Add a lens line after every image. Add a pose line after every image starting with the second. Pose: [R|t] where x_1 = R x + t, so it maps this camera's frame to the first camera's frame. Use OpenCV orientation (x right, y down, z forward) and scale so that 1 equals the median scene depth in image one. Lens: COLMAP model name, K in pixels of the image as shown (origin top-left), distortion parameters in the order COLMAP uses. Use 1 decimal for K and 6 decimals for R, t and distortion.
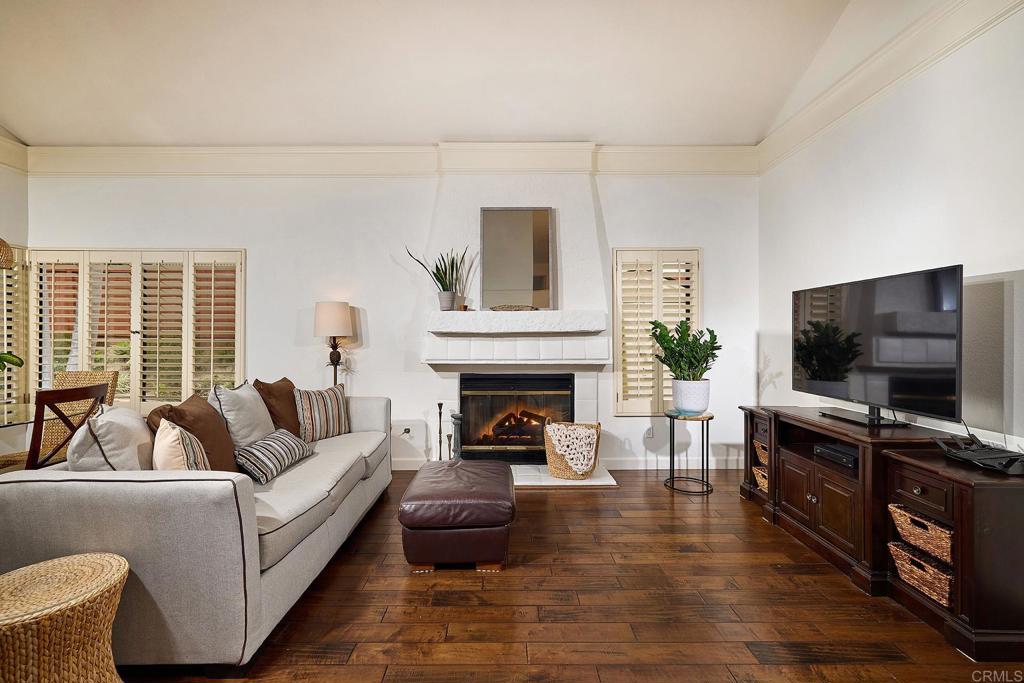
lens RADIAL K [[444.7, 0, 508.9], [0, 444.7, 342.3], [0, 0, 1]] dist [-0.005925, 0.000498]
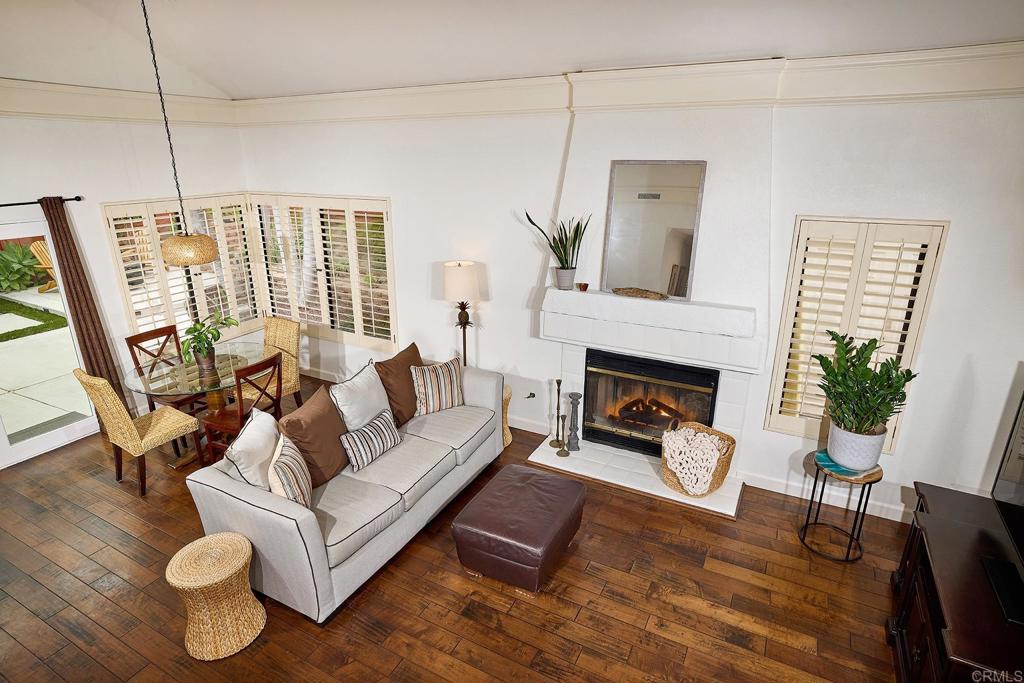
lens RADIAL K [[543.7, 0, 517.2], [0, 543.7, 338.6], [0, 0, 1]] dist [-0.003036, 0.003406]
pose [[0.884500, 0.152627, -0.440868, 0.260997], [-0.007019, 0.949220, 0.314535, -0.306729], [0.466488, -0.275111, 0.840656, 0.014440]]
